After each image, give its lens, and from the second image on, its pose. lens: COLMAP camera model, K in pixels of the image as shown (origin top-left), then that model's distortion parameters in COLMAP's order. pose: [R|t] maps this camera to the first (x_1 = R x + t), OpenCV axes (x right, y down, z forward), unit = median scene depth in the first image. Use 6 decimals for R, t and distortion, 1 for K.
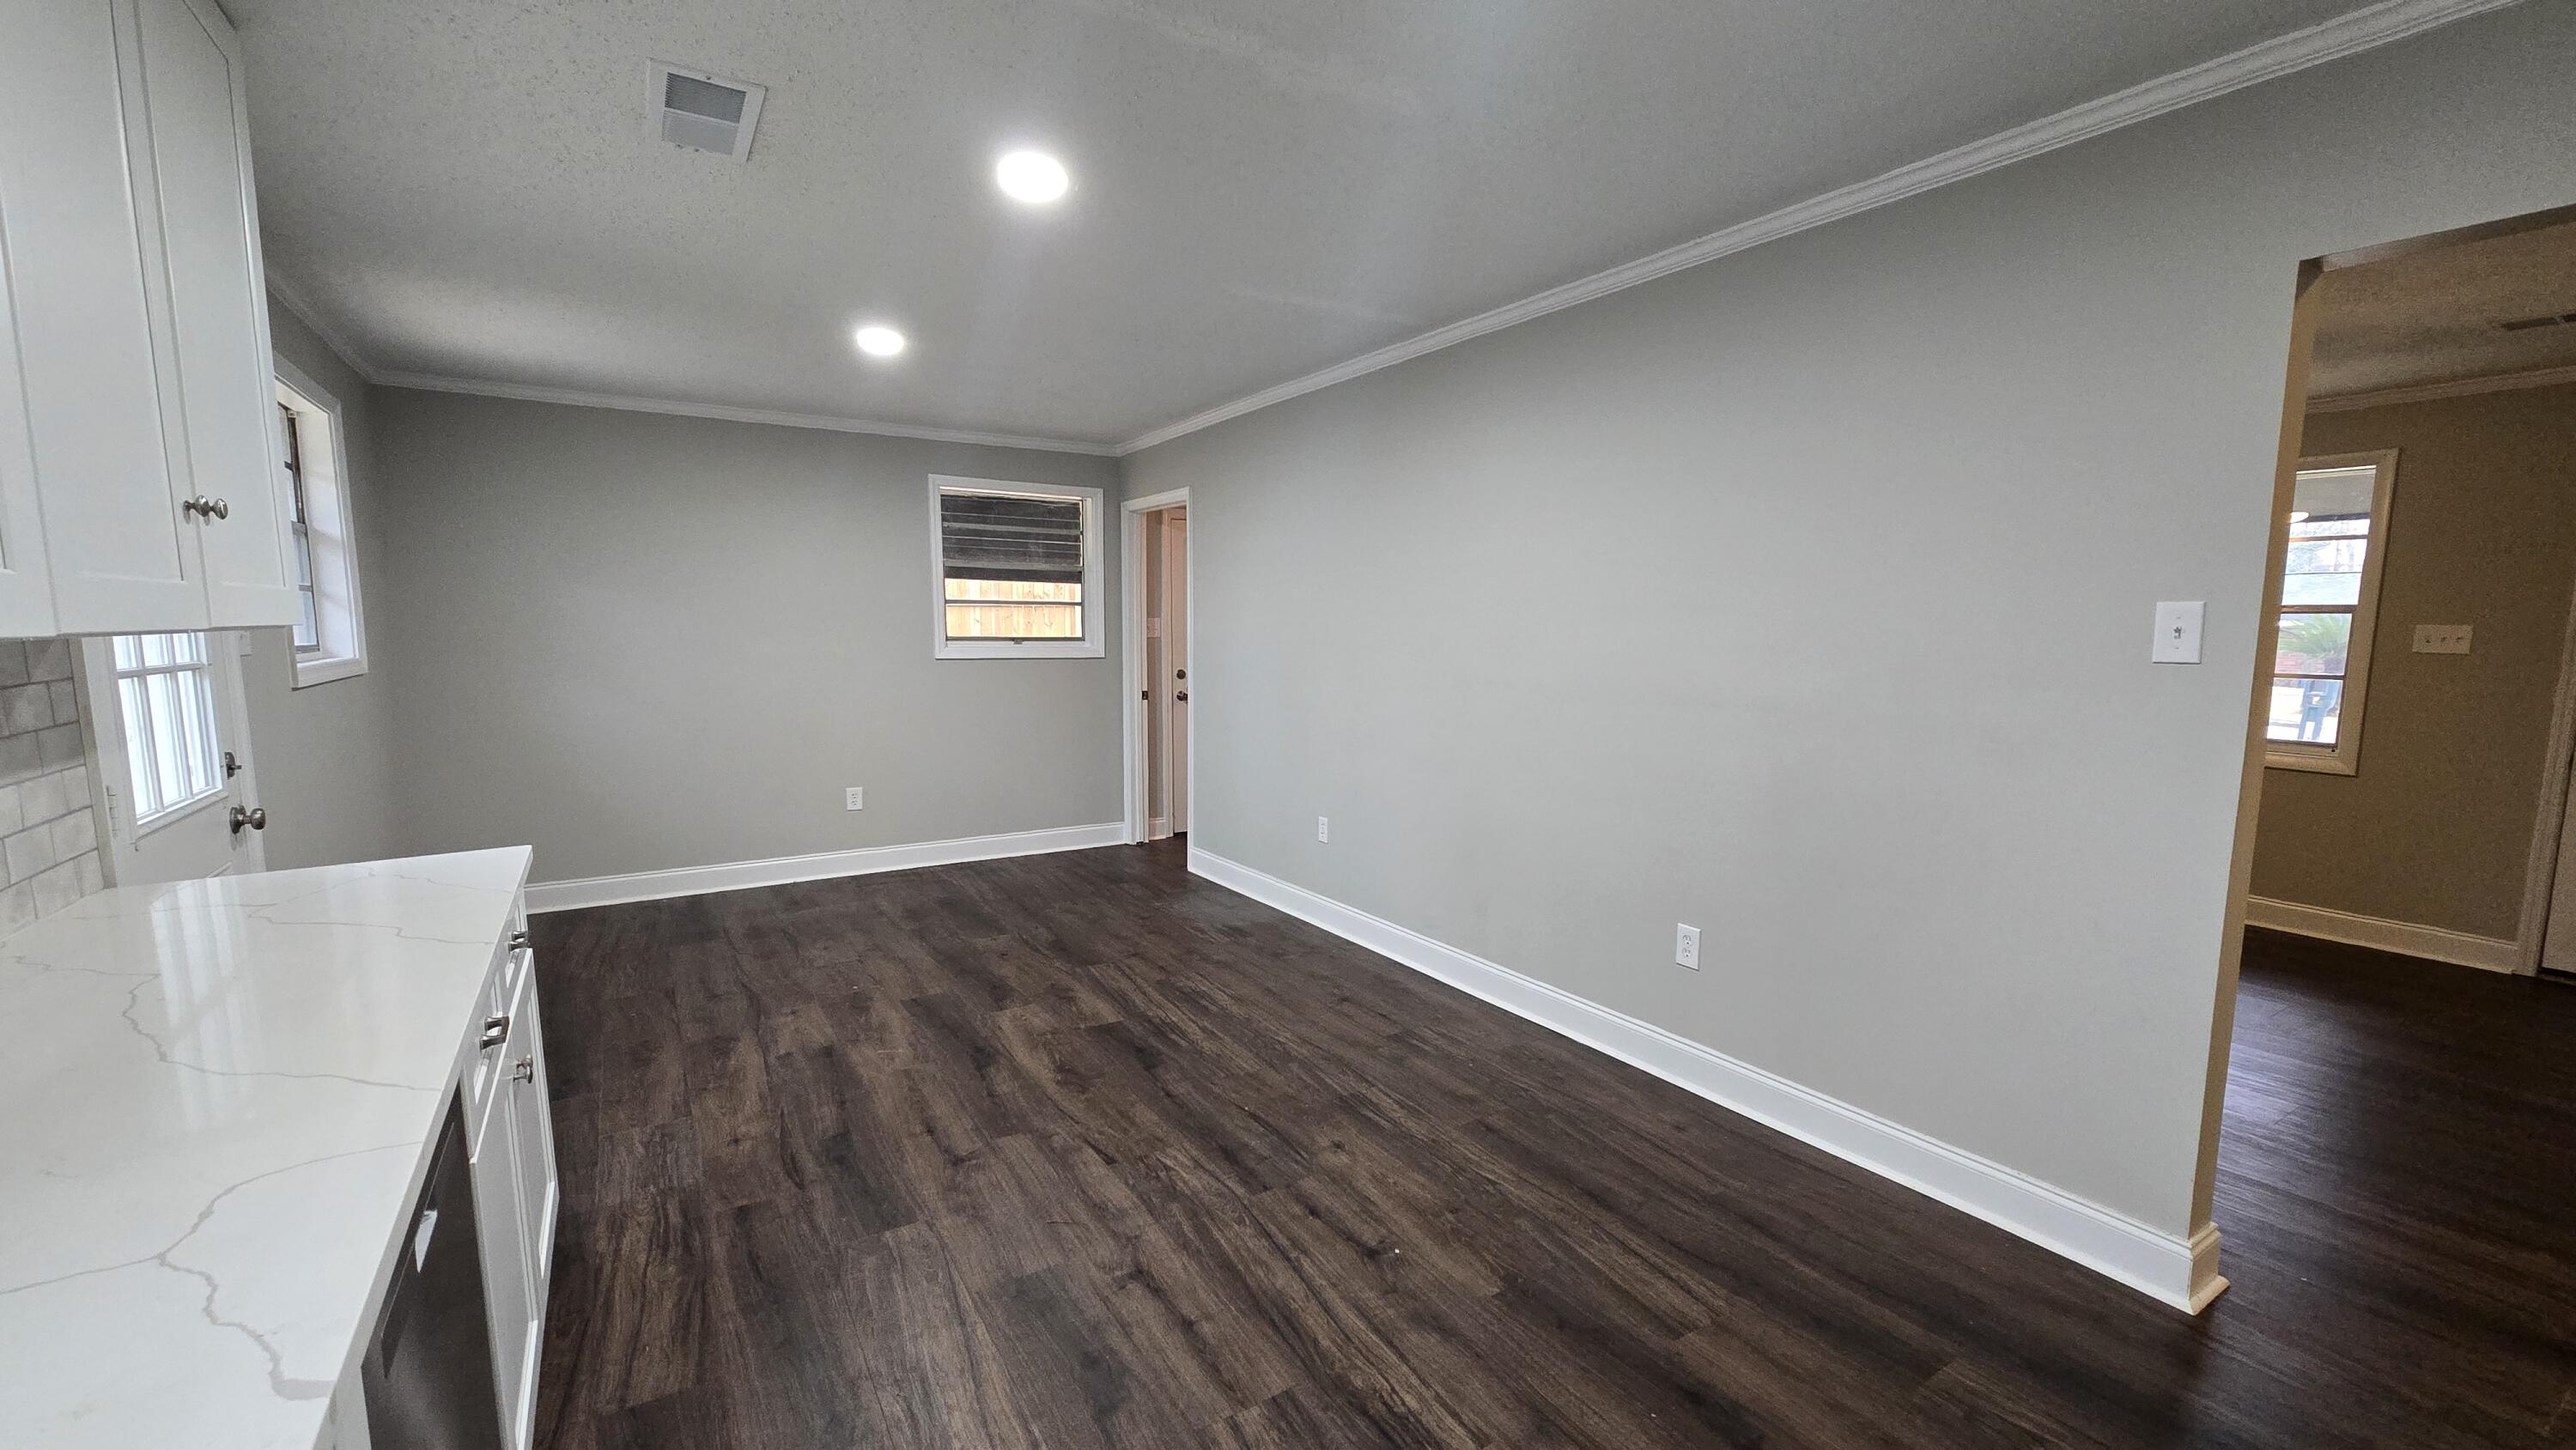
lens RADIAL K [[1042.7, 0, 1302.0], [0, 1042.7, 733.6], [0, 0, 1]] dist [0.000727, -0.000080]
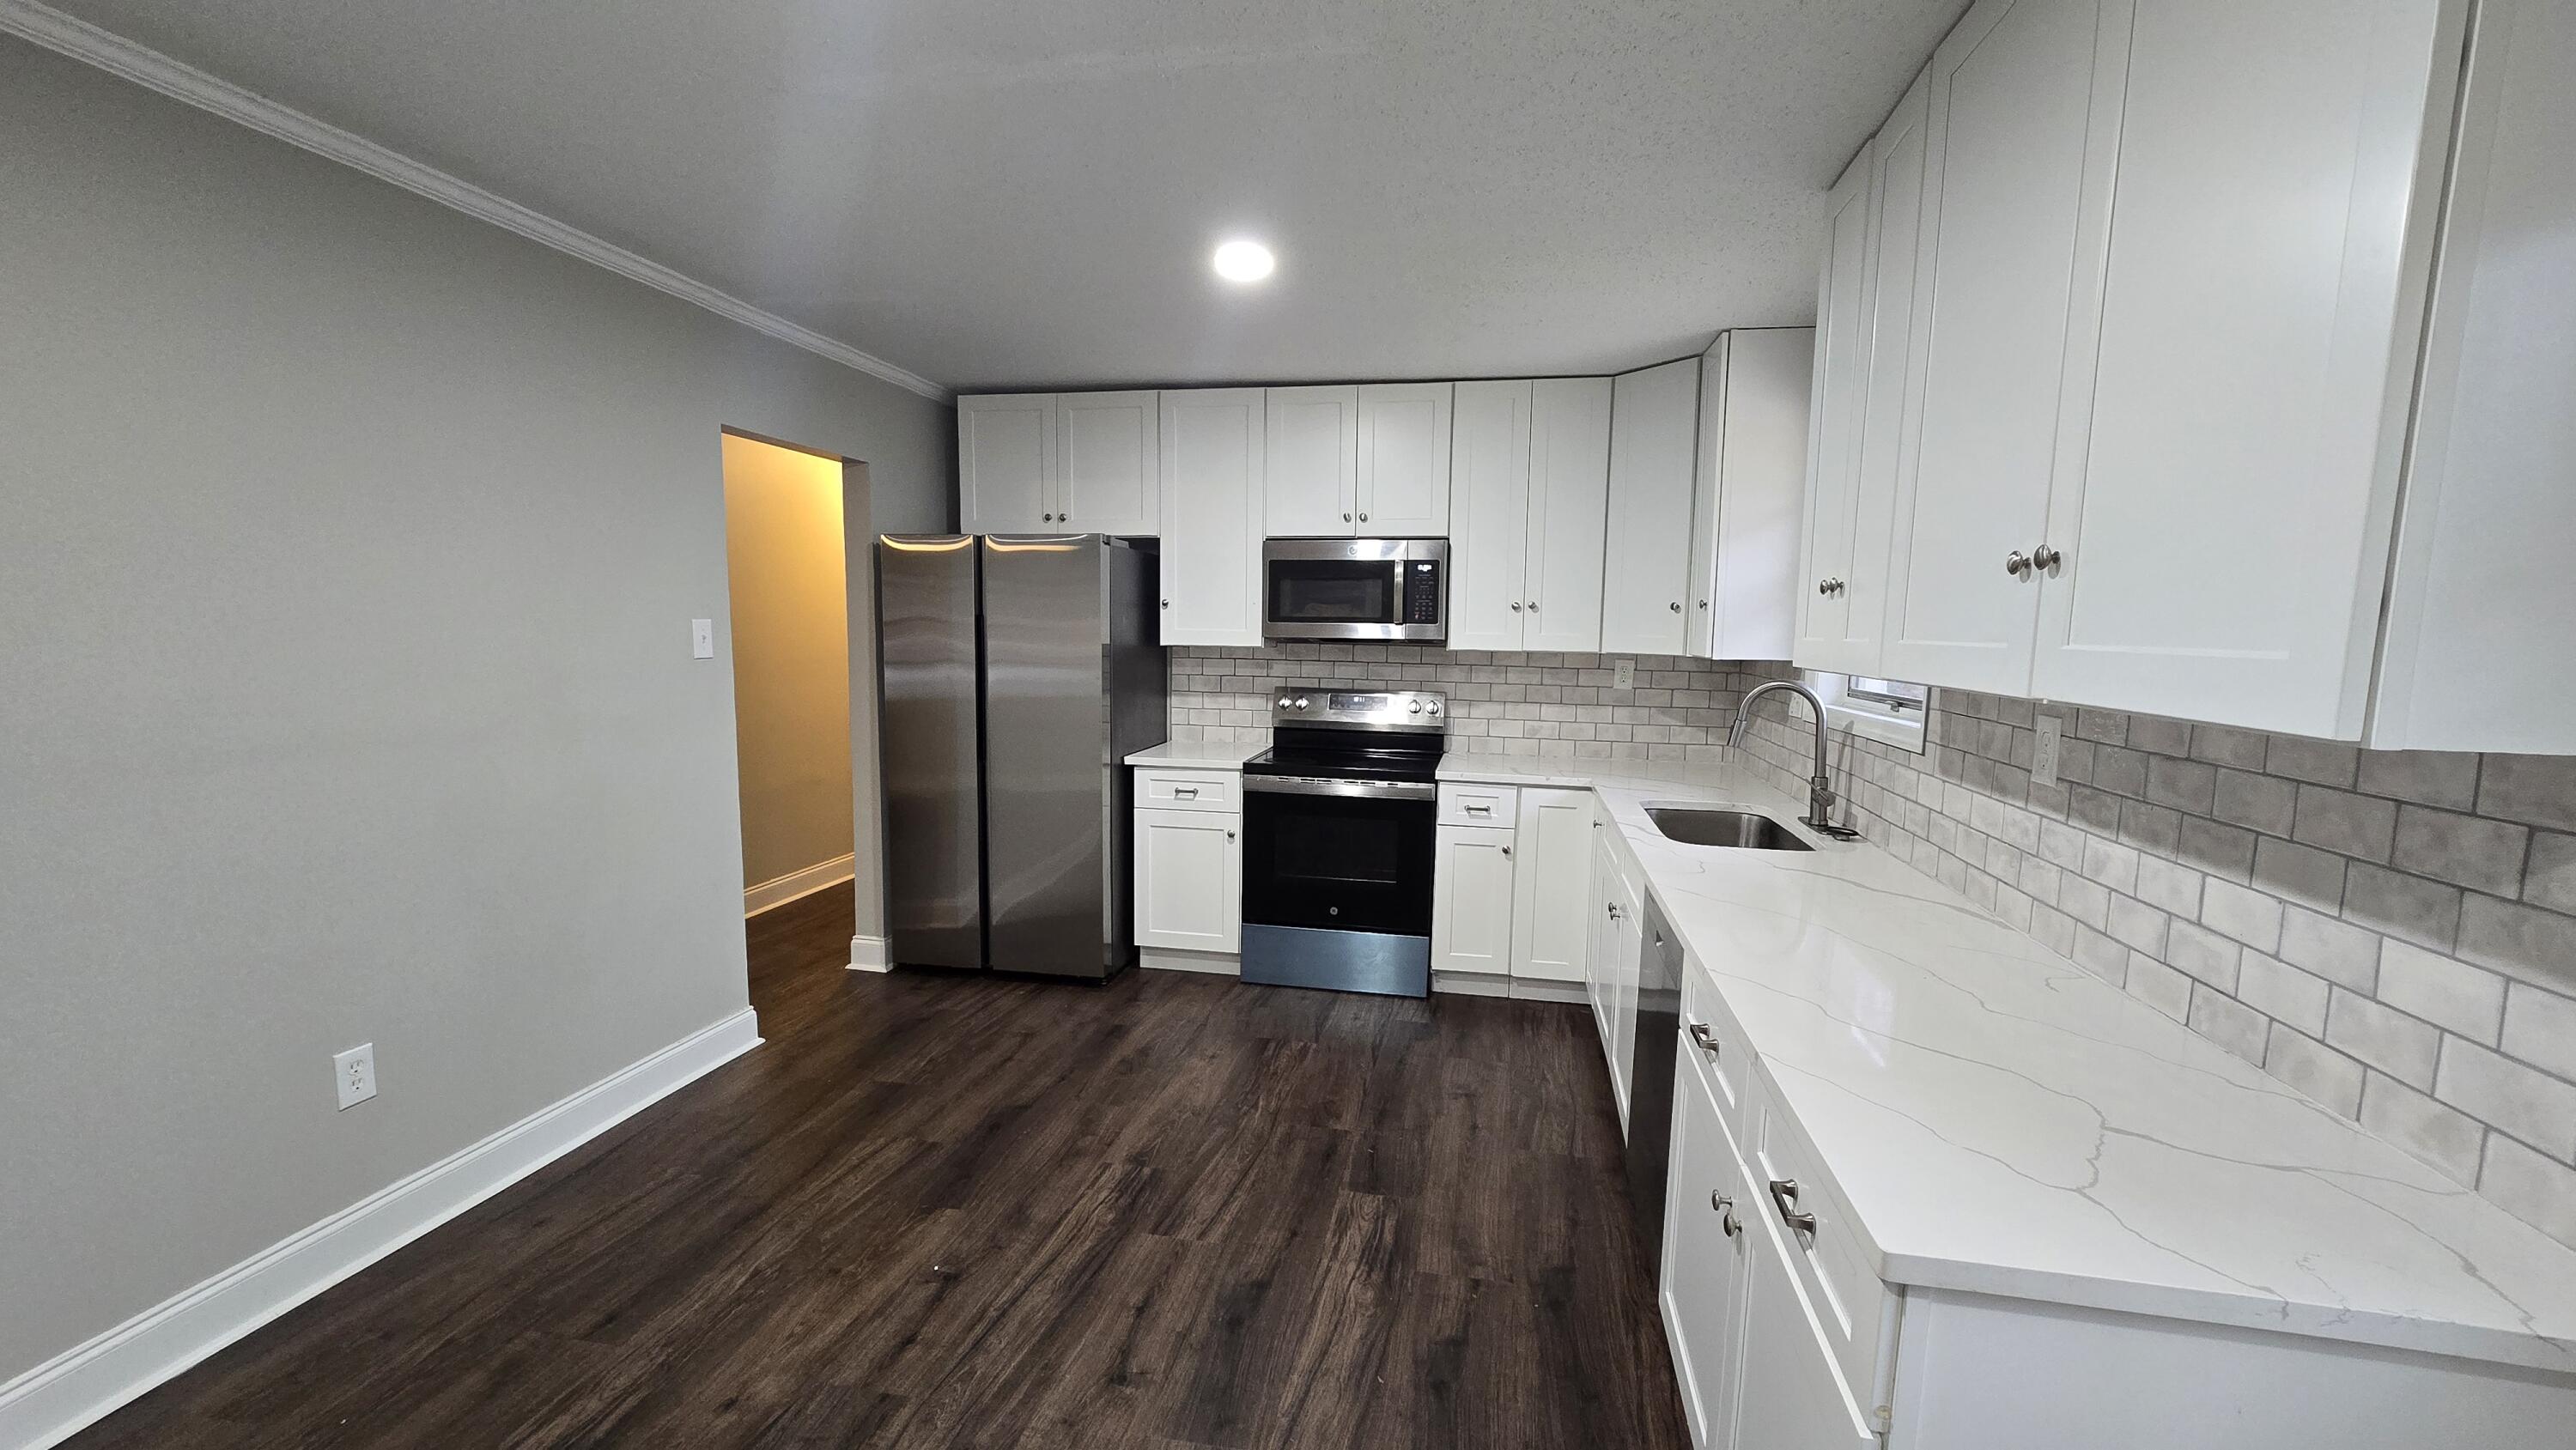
lens RADIAL K [[1049.7, 0, 1300.7], [0, 1049.7, 747.0], [0, 0, 1]] dist [-0.003082, -0.000895]
pose [[-0.725217, -0.096910, 0.681666, -0.628634], [0.056352, 0.978369, 0.199043, -0.140627], [-0.686210, 0.182763, -0.704069, 1.070559]]
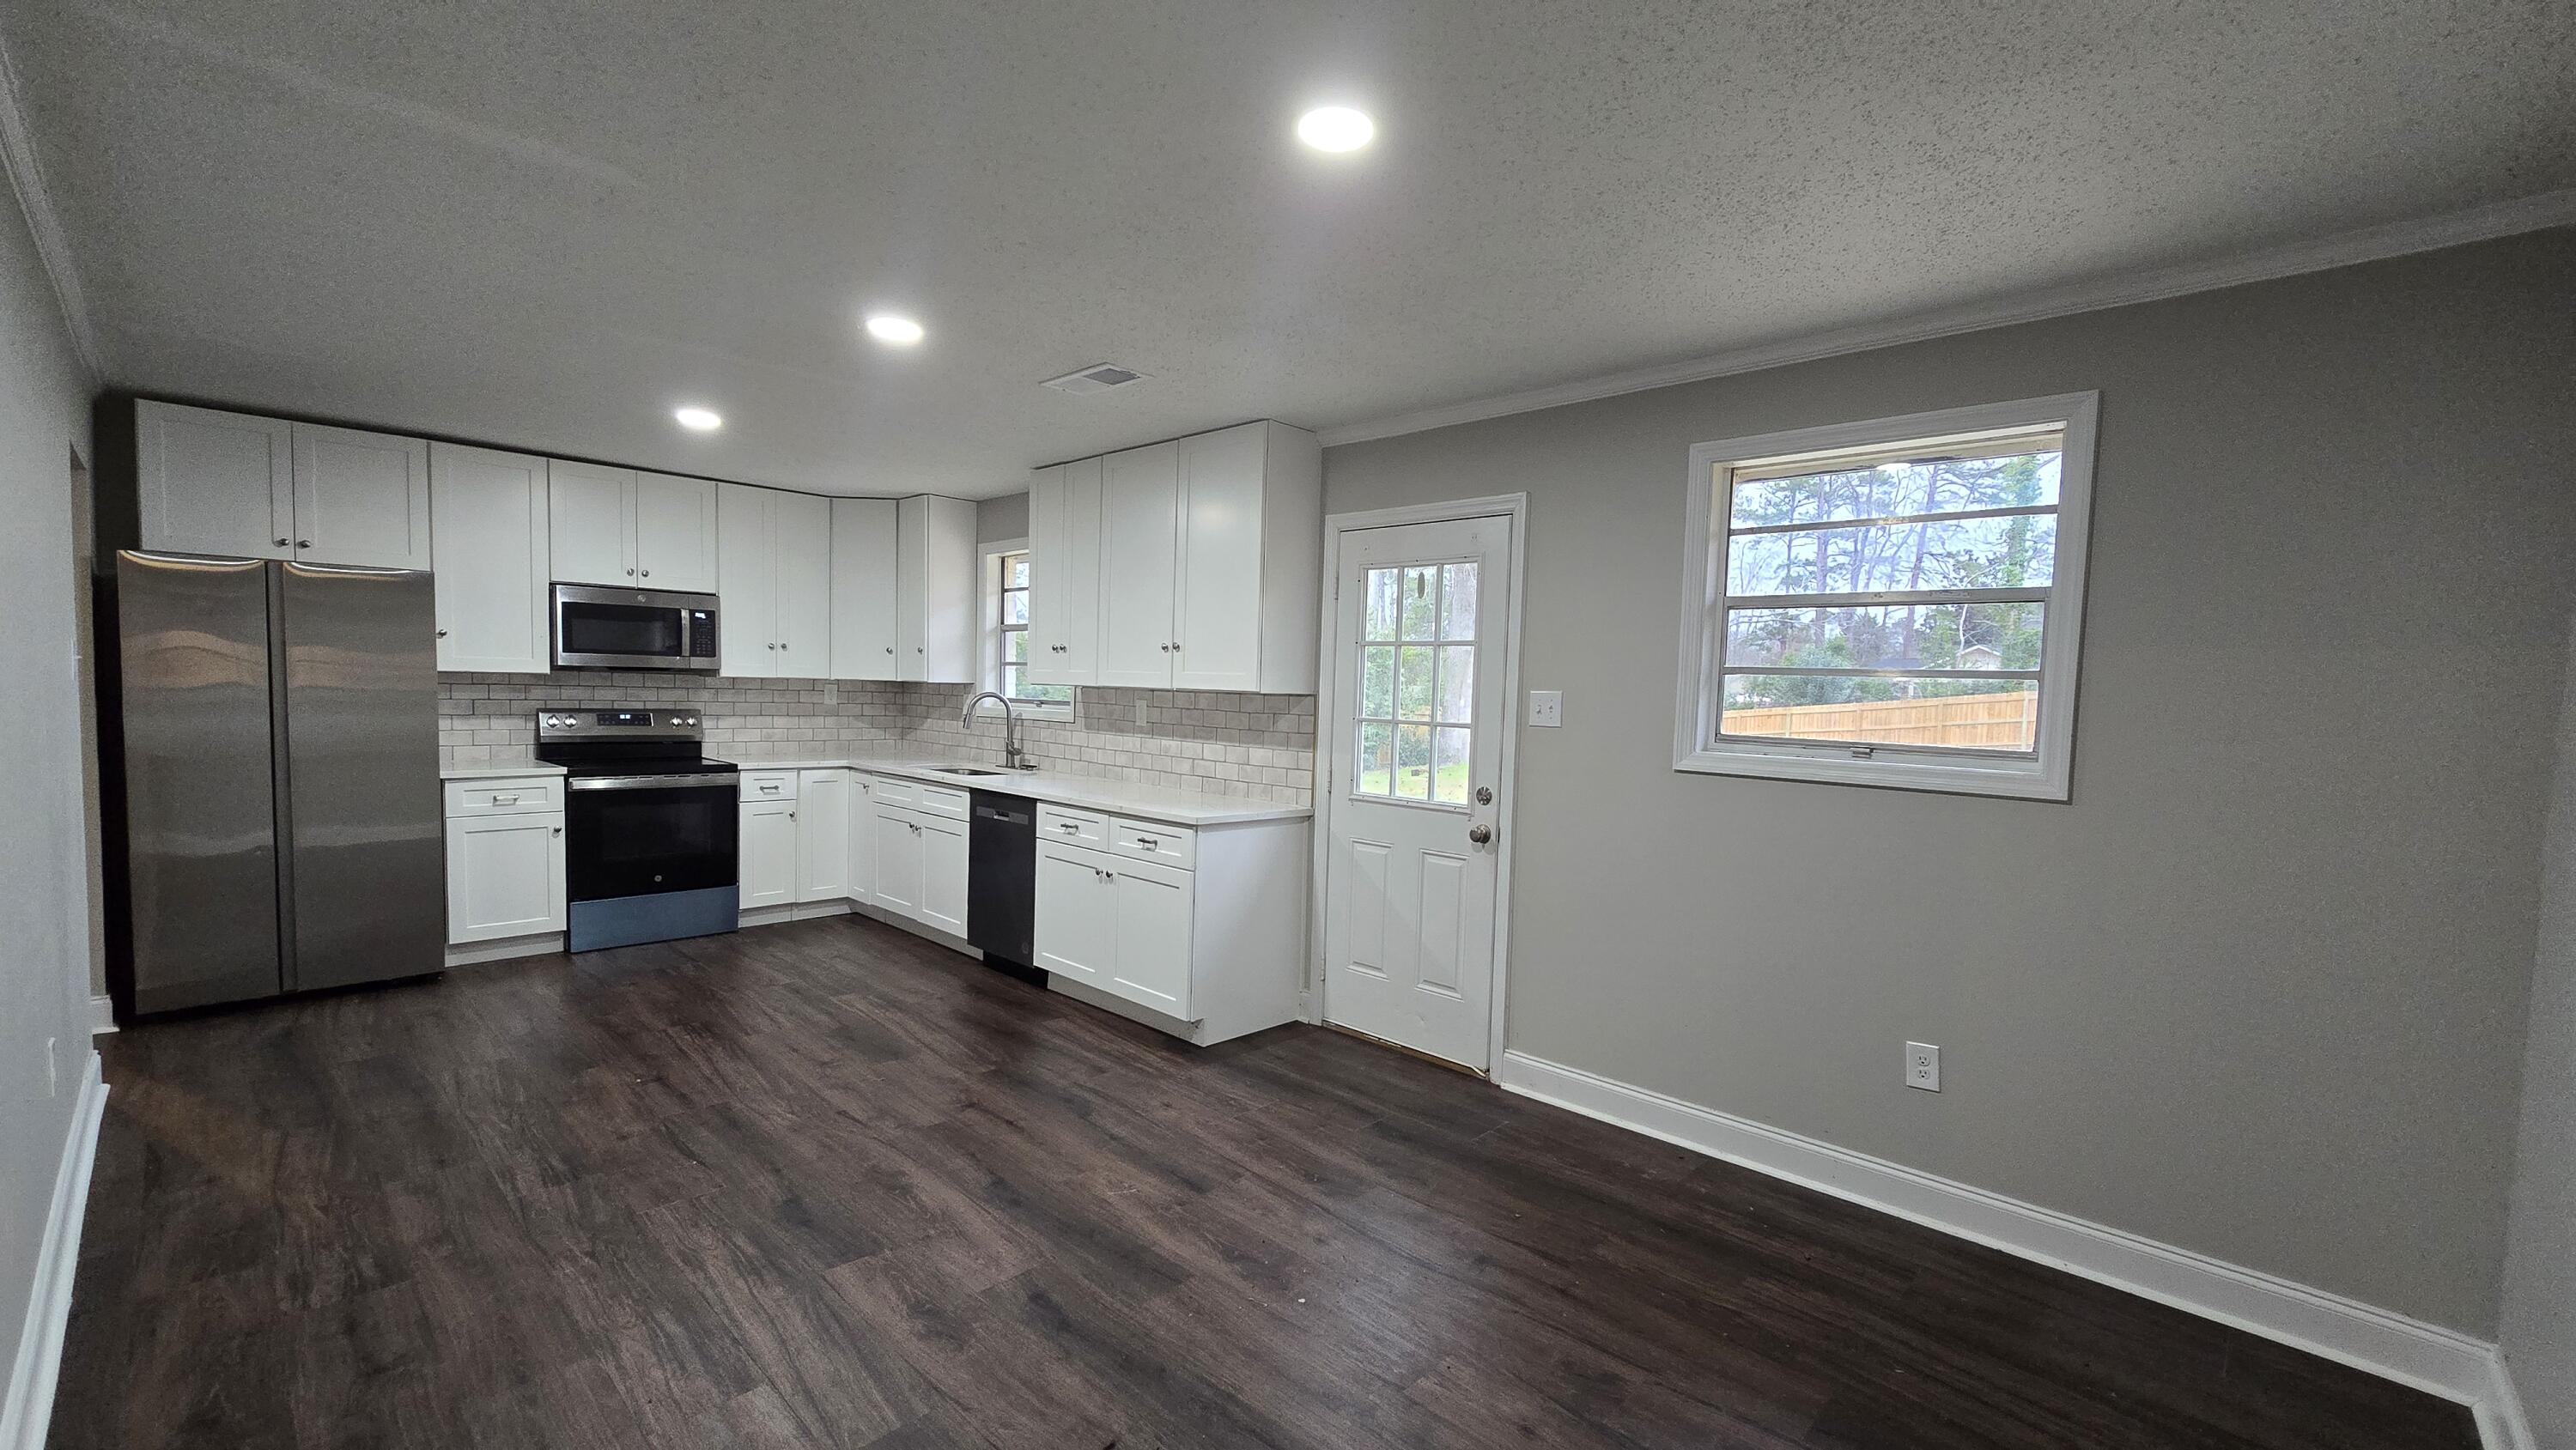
lens RADIAL K [[1049.7, 0, 1300.7], [0, 1049.7, 747.0], [0, 0, 1]] dist [-0.003082, -0.000895]
pose [[-0.970762, -0.018653, -0.239318, -0.366769], [-0.059370, 0.984659, 0.164081, -0.226948], [0.232586, 0.173492, -0.956977, 2.020487]]
